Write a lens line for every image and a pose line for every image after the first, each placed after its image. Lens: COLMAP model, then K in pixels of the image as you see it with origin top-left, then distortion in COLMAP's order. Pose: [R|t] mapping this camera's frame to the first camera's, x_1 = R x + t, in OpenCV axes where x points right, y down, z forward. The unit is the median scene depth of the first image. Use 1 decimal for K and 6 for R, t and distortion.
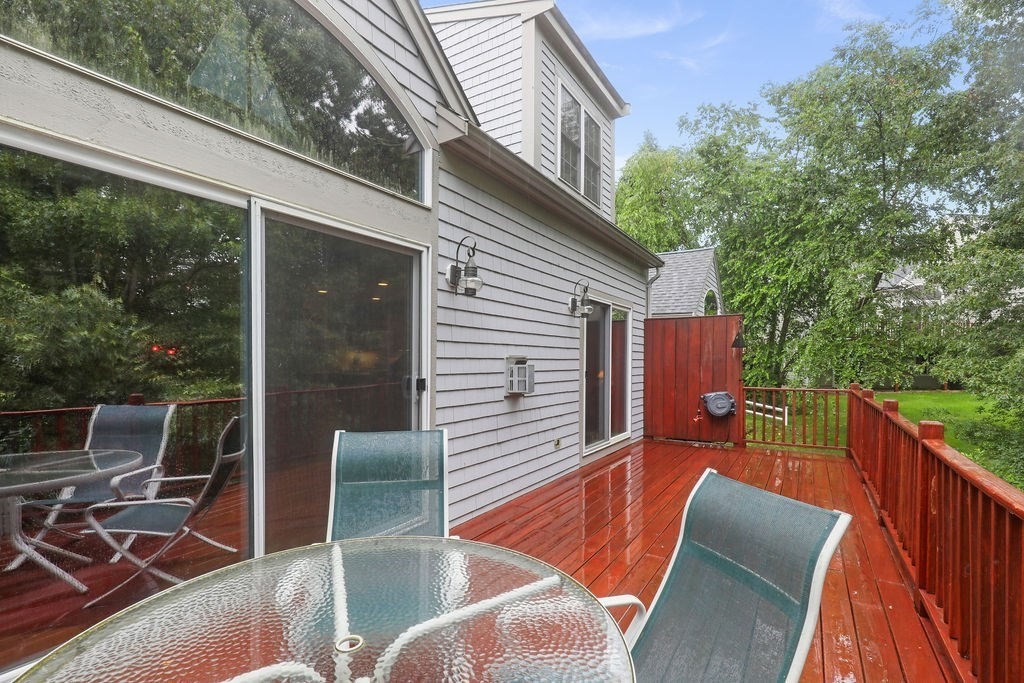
lens RADIAL K [[461.6, 0, 515.8], [0, 461.6, 353.1], [0, 0, 1]] dist [0.000485, -0.000196]
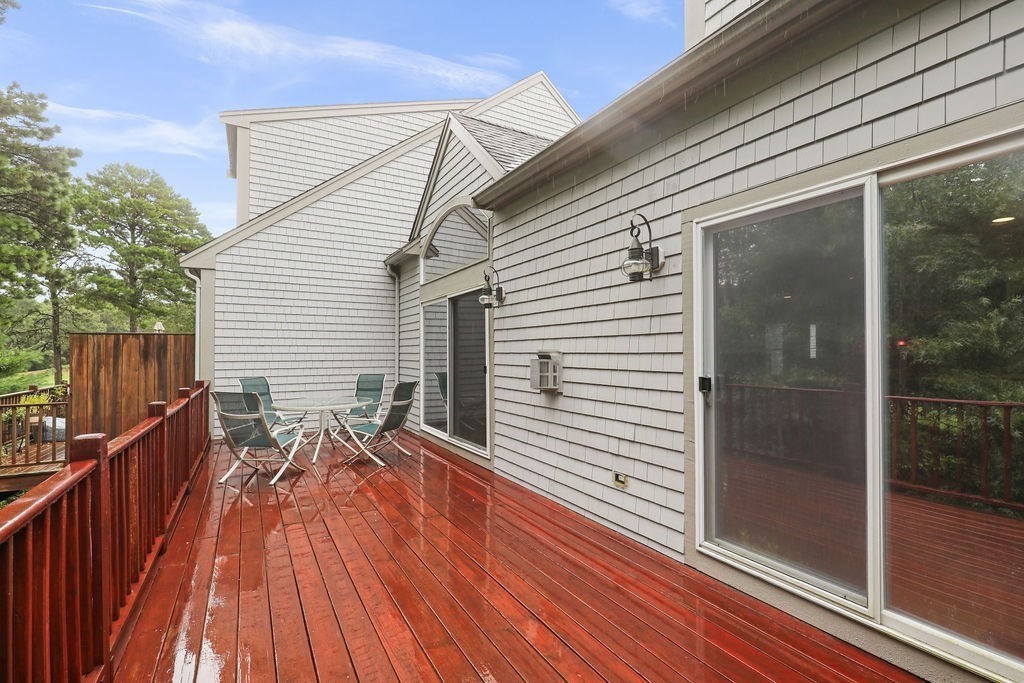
lens RADIAL K [[461.6, 0, 515.8], [0, 461.6, 353.1], [0, 0, 1]] dist [0.000485, -0.000196]
pose [[-0.462079, -0.017048, -0.886675, 0.883810], [-0.001027, 0.999825, -0.018688, 0.029931], [0.886838, -0.007725, -0.462016, 1.377949]]
